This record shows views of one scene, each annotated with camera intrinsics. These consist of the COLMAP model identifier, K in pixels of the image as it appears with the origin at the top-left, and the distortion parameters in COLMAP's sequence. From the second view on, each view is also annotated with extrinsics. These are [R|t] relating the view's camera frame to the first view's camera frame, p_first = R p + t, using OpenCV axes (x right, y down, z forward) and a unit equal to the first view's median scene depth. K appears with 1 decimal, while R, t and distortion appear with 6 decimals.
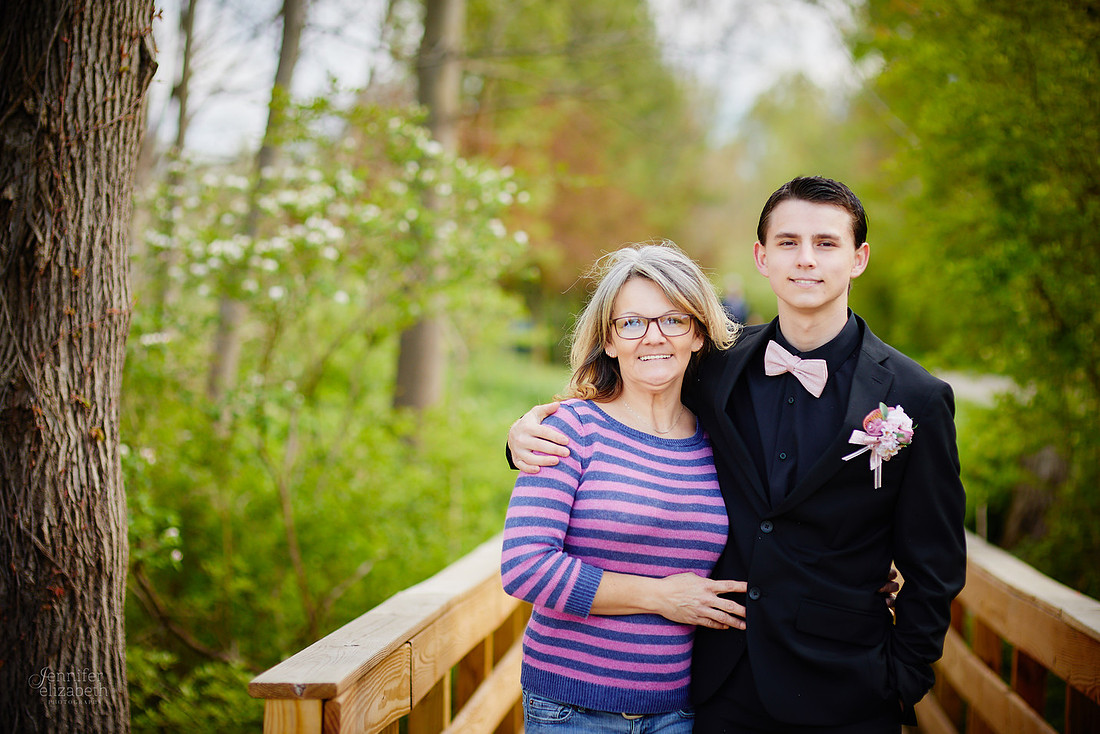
lens RADIAL K [[2739.9, 0, 550.0], [0, 2739.9, 367.0], [0, 0, 1]] dist [-0.097640, 0.525034]
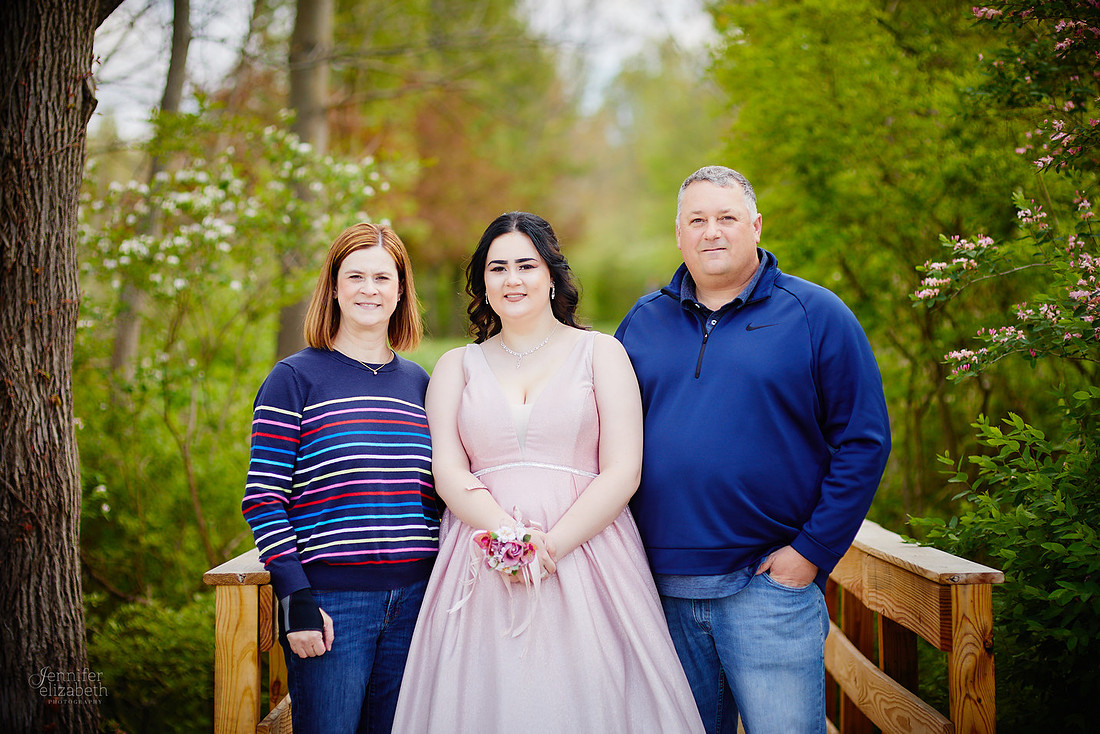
lens RADIAL K [[2780.2, 0, 549.3], [0, 2780.2, 344.6], [0, 0, 1]] dist [-0.016581, -0.221988]
pose [[0.998558, -0.021806, 0.049065, -0.003050], [0.021857, 0.999761, -0.000505, 0.004747], [-0.049043, 0.001576, 0.998795, -0.272931]]
